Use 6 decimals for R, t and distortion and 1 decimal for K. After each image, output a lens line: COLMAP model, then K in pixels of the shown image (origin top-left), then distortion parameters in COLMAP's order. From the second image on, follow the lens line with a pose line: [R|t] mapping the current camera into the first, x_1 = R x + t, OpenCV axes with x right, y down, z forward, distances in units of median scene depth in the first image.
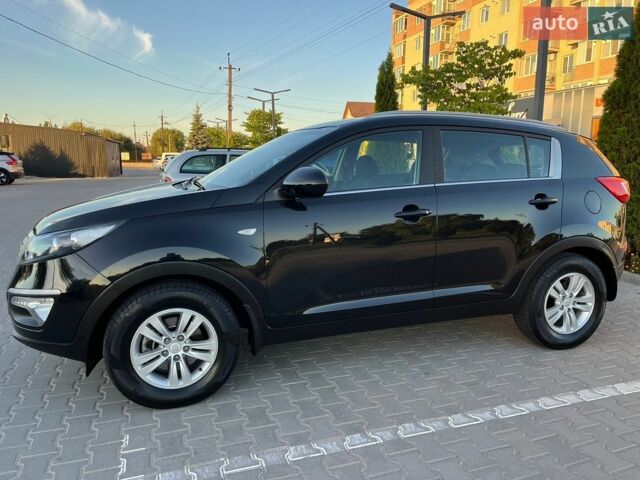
lens RADIAL K [[503.6, 0, 316.8], [0, 503.6, 239.1], [0, 0, 1]] dist [0.033450, -0.047884]
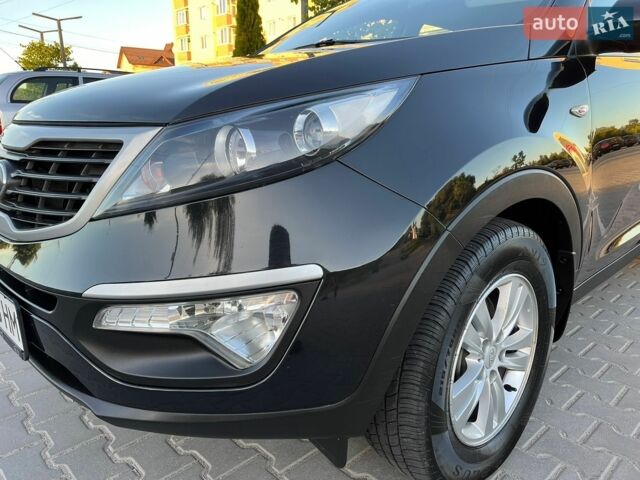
lens RADIAL K [[503.6, 0, 318.2], [0, 503.6, 241.0], [0, 0, 1]] dist [0.033450, -0.047884]
pose [[0.905542, -0.111691, 0.409291, -0.148202], [0.076342, 0.991875, 0.101766, 0.010813], [-0.417332, -0.060907, 0.906711, 0.155263]]
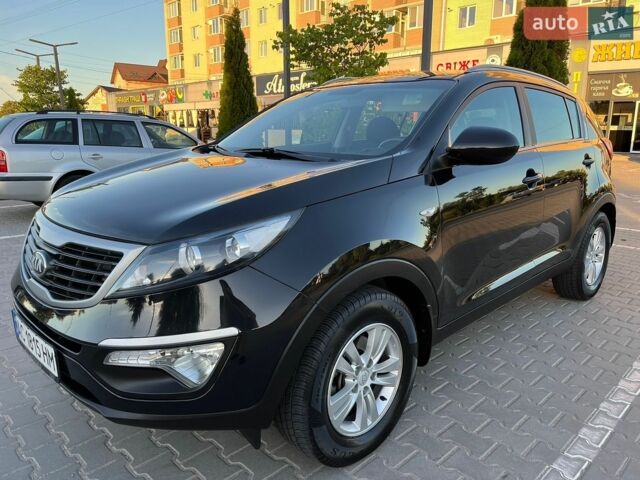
lens RADIAL K [[503.6, 0, 325.5], [0, 503.6, 238.1], [0, 0, 1]] dist [0.033450, -0.047884]
pose [[0.894059, -0.097905, 0.437118, -0.152395], [0.072431, 0.994578, 0.074619, -0.010906], [-0.442054, -0.035053, 0.896303, 0.091262]]
